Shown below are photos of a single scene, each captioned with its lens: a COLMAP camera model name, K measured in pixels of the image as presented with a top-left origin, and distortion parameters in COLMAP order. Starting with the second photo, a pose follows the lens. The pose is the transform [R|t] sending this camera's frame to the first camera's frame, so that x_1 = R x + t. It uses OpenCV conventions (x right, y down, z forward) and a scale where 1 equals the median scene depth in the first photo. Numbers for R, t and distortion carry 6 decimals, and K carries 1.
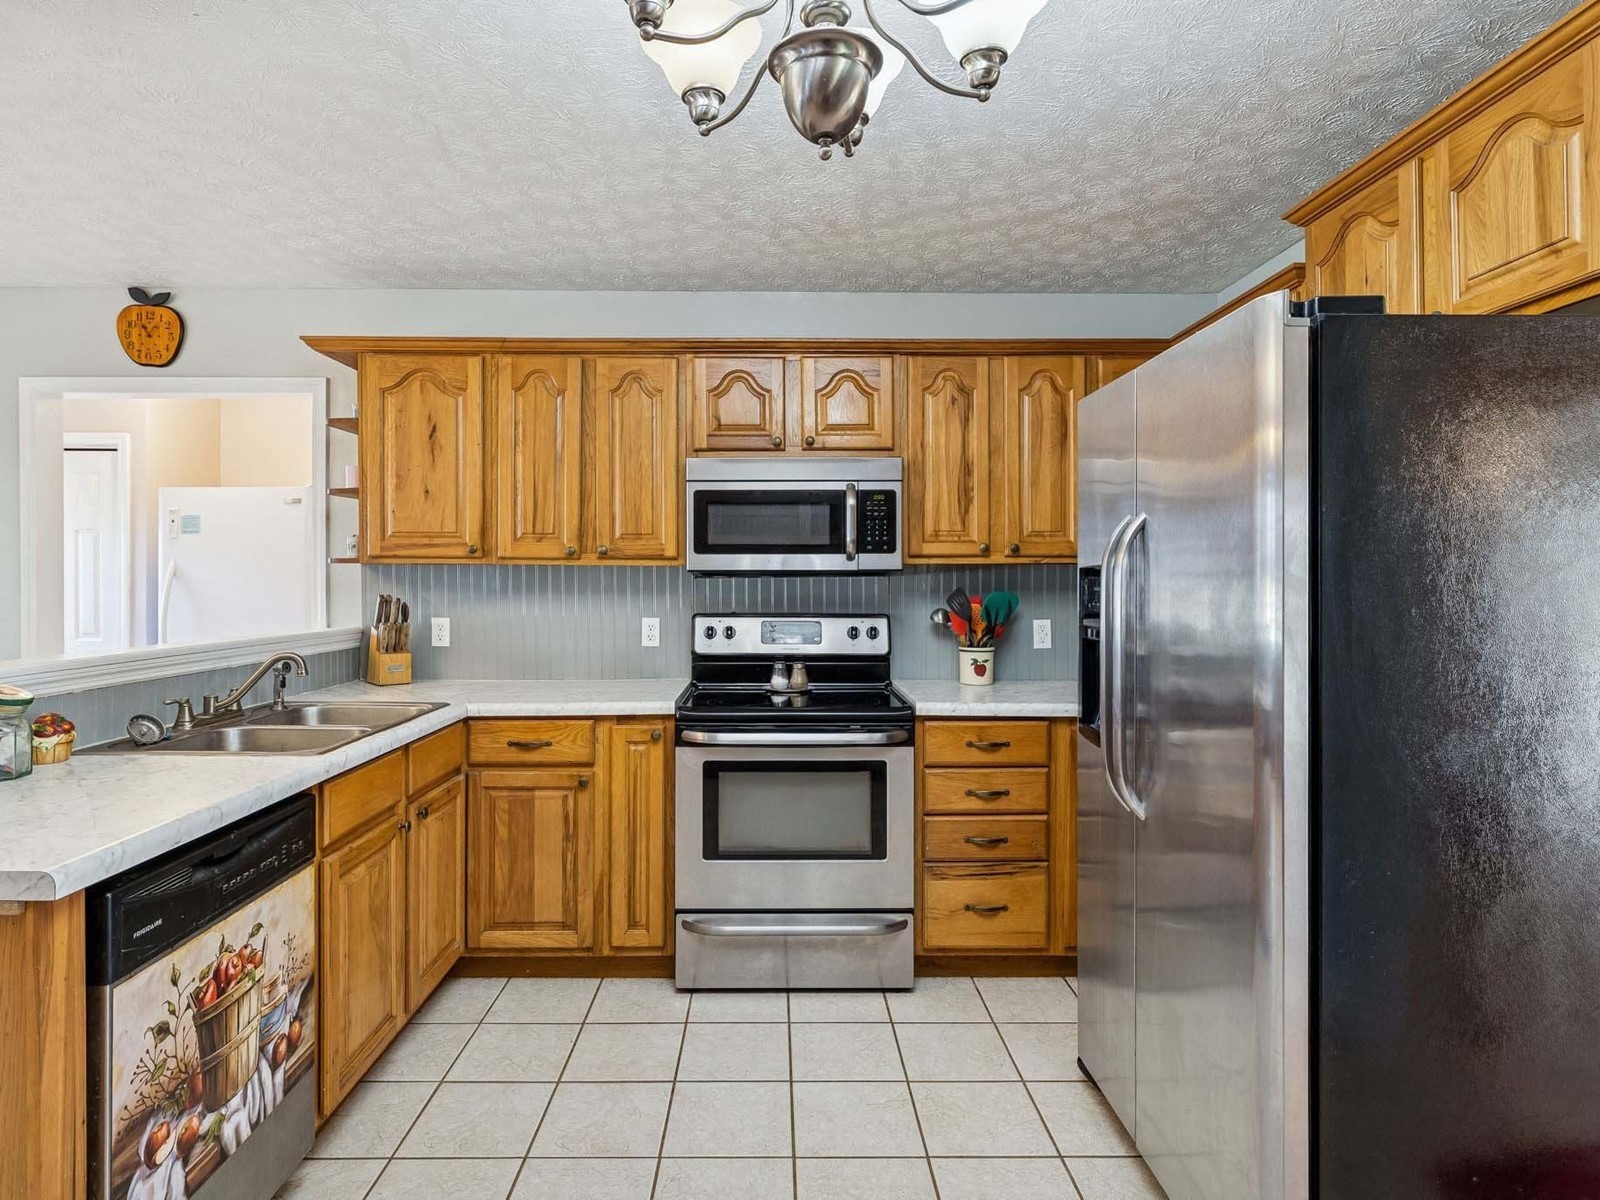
lens RADIAL K [[761.9, 0, 800.0], [0, 761.9, 600.0], [0, 0, 1]] dist [-0.000637, -0.001310]
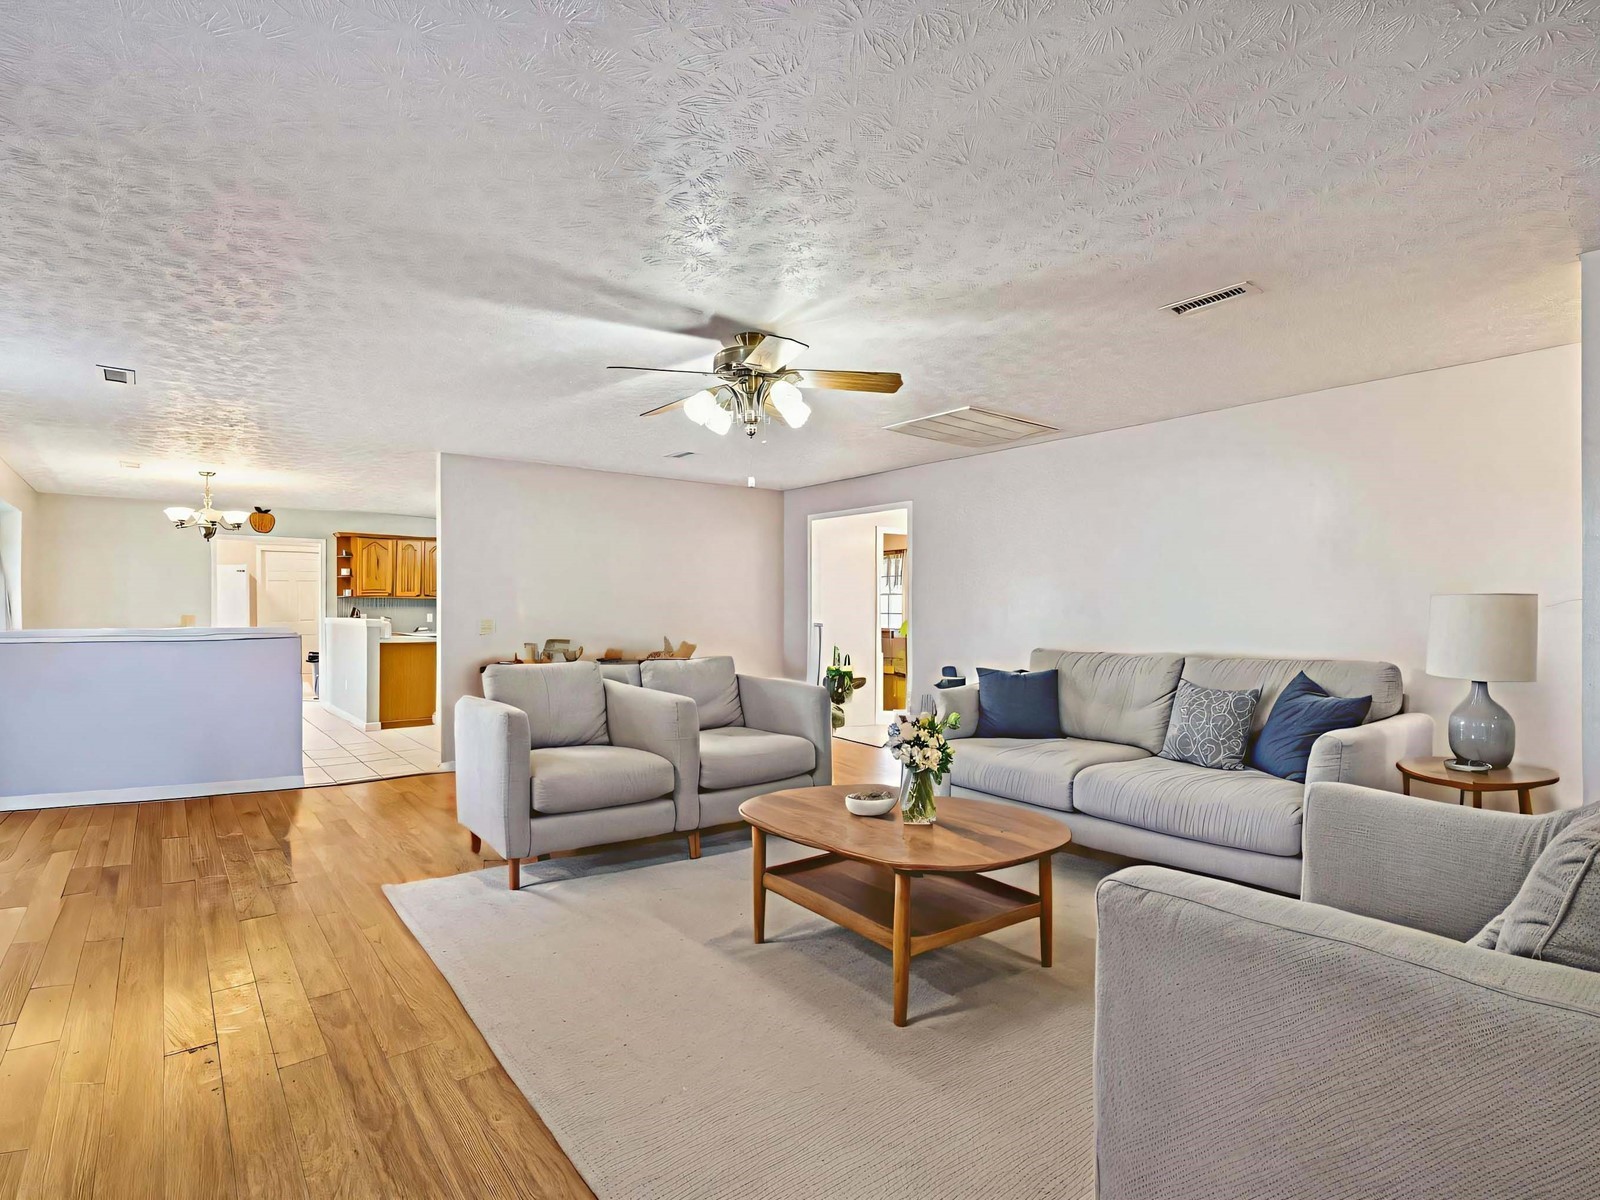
lens RADIAL K [[761.9, 0, 800.0], [0, 761.9, 600.0], [0, 0, 1]] dist [-0.000637, -0.001310]
pose [[0.789780, 0.002840, 0.613383, -1.022347], [0.001418, 0.999978, -0.006456, -0.012386], [-0.613388, 0.005969, 0.789759, -2.763379]]
